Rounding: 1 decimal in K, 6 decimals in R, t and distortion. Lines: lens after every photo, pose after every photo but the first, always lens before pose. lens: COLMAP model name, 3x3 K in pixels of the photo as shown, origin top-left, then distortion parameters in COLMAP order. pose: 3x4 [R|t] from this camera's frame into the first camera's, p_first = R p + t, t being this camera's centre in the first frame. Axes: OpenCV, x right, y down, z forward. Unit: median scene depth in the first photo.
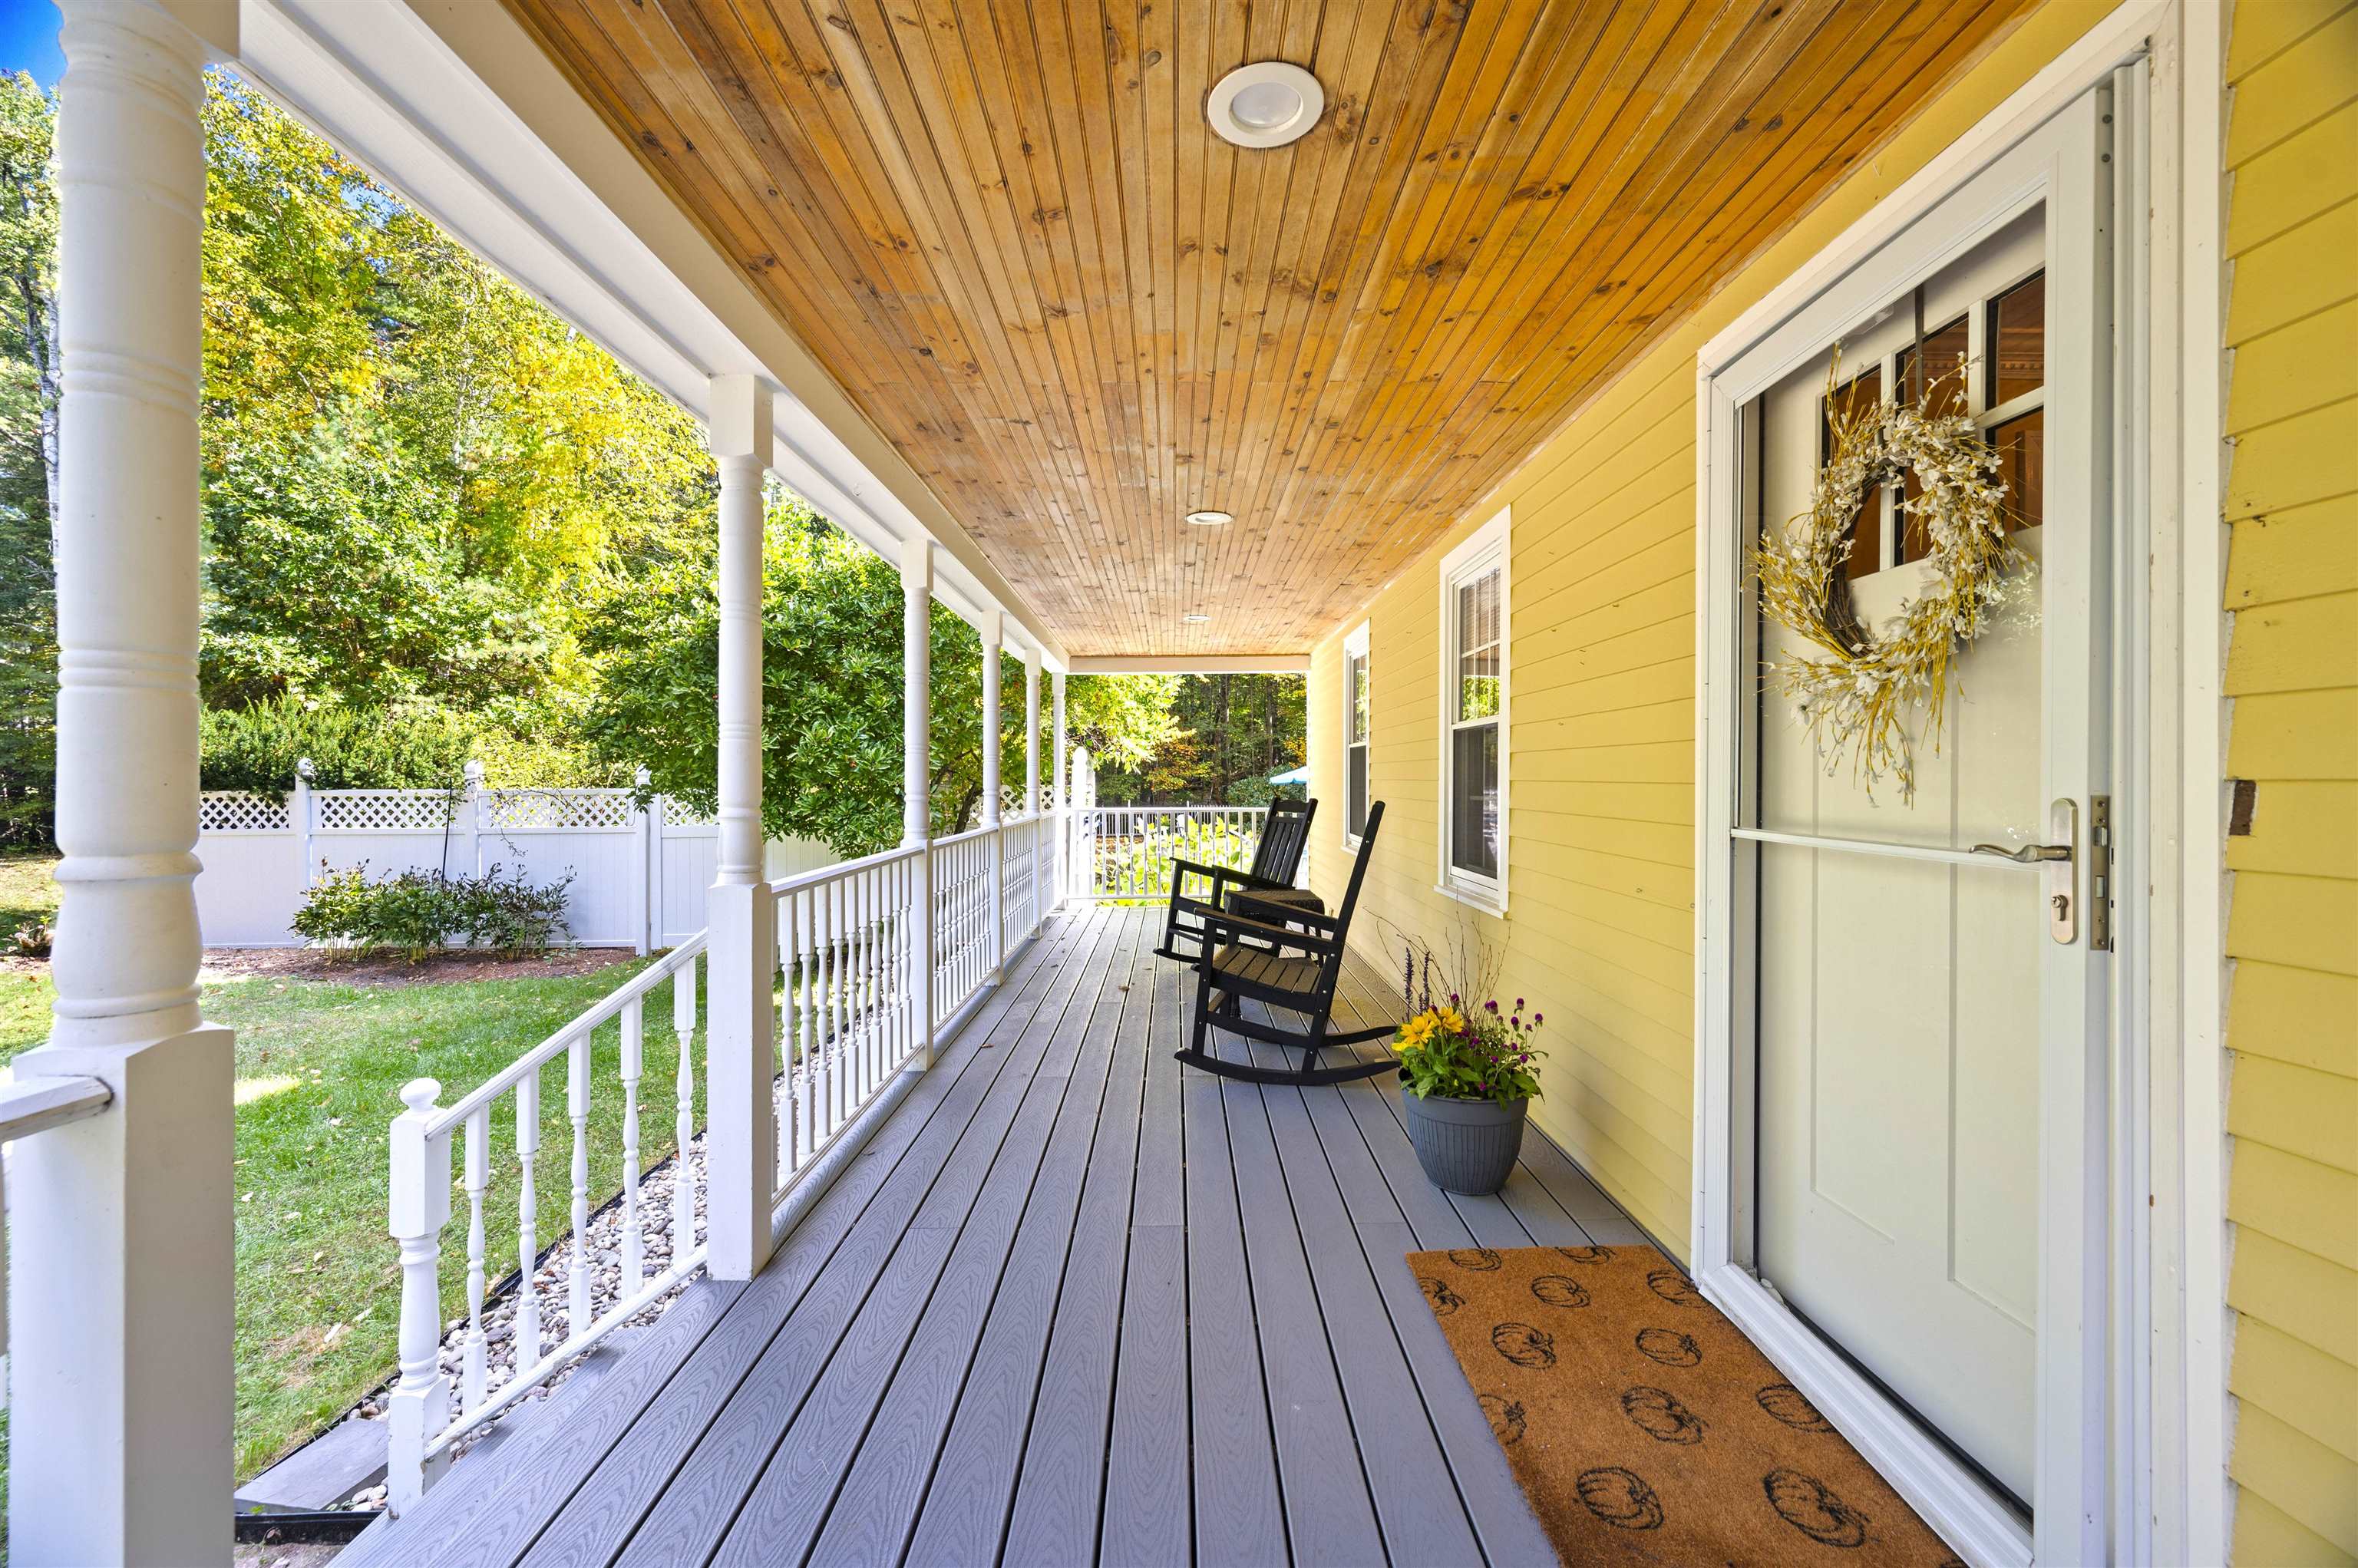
lens RADIAL K [[939.0, 0, 1179.1], [0, 939.0, 778.1], [0, 0, 1]] dist [-0.002081, 0.000007]
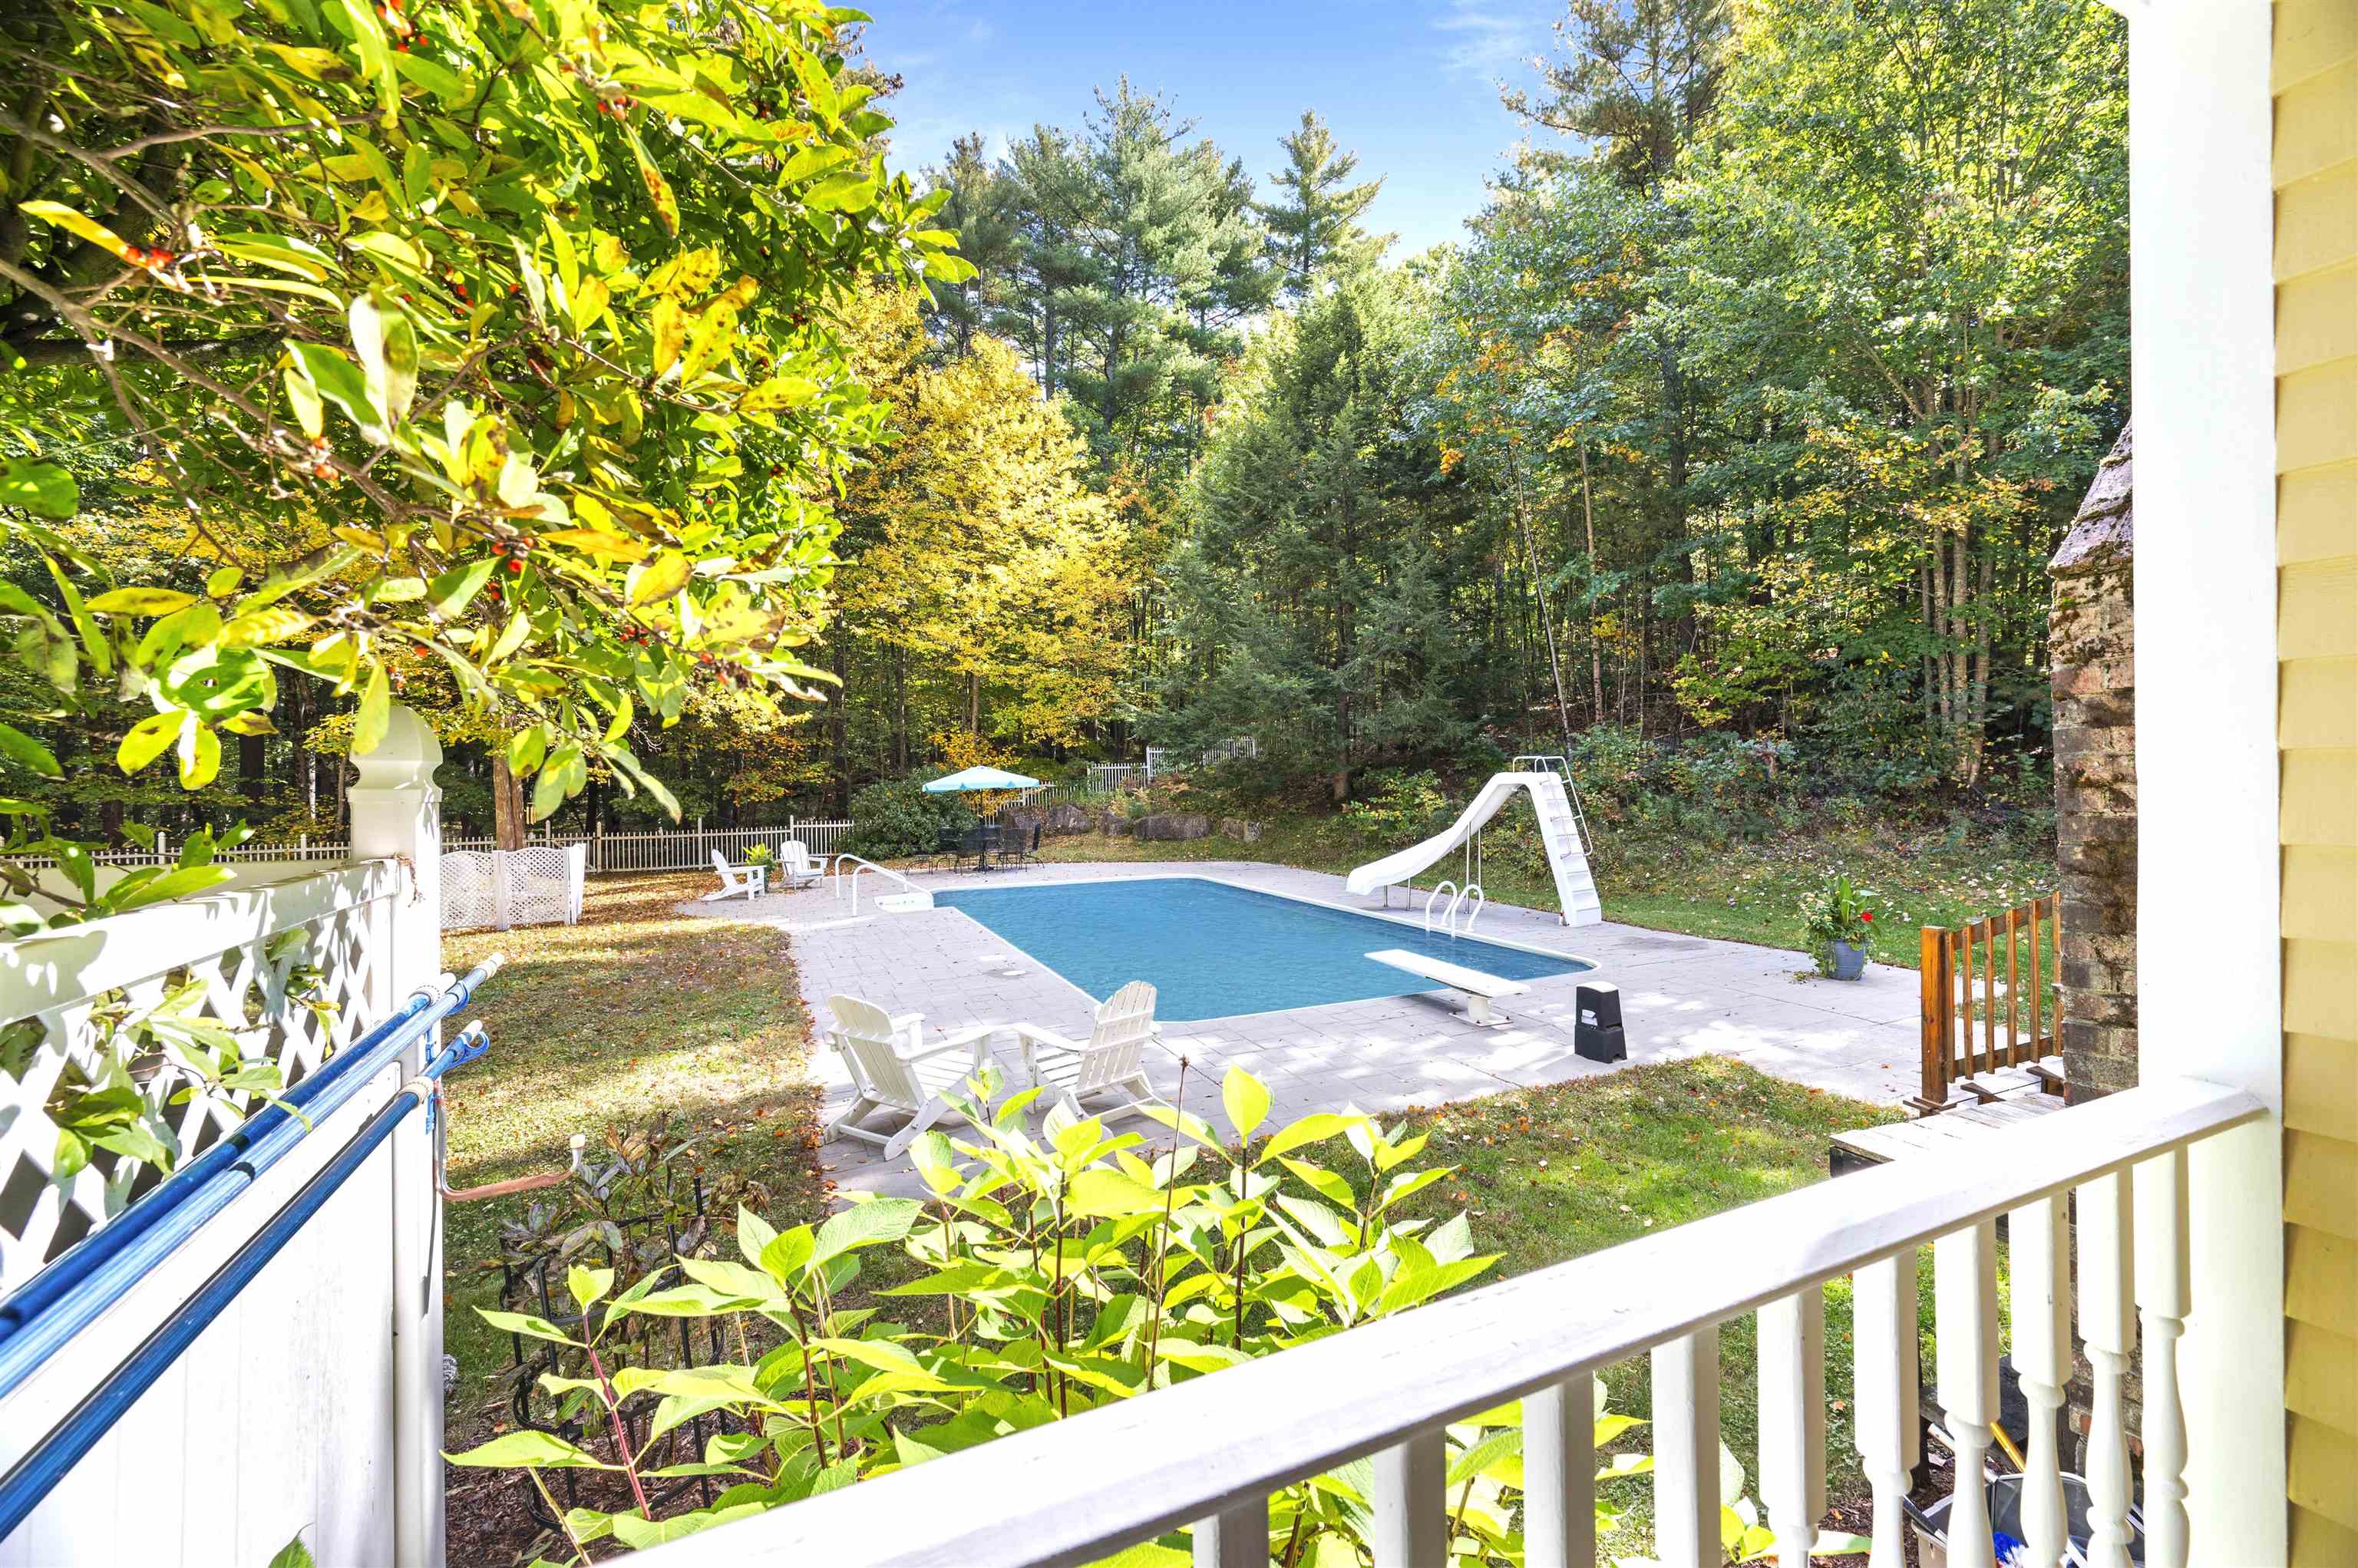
lens RADIAL K [[939.0, 0, 1178.8], [0, 939.0, 777.0], [0, 0, 1]] dist [-0.002081, 0.000007]
pose [[0.913943, -0.010316, 0.405712, -0.011033], [0.011301, 0.999936, -0.000031, -0.001998], [-0.405686, 0.004613, 0.914001, 0.230567]]
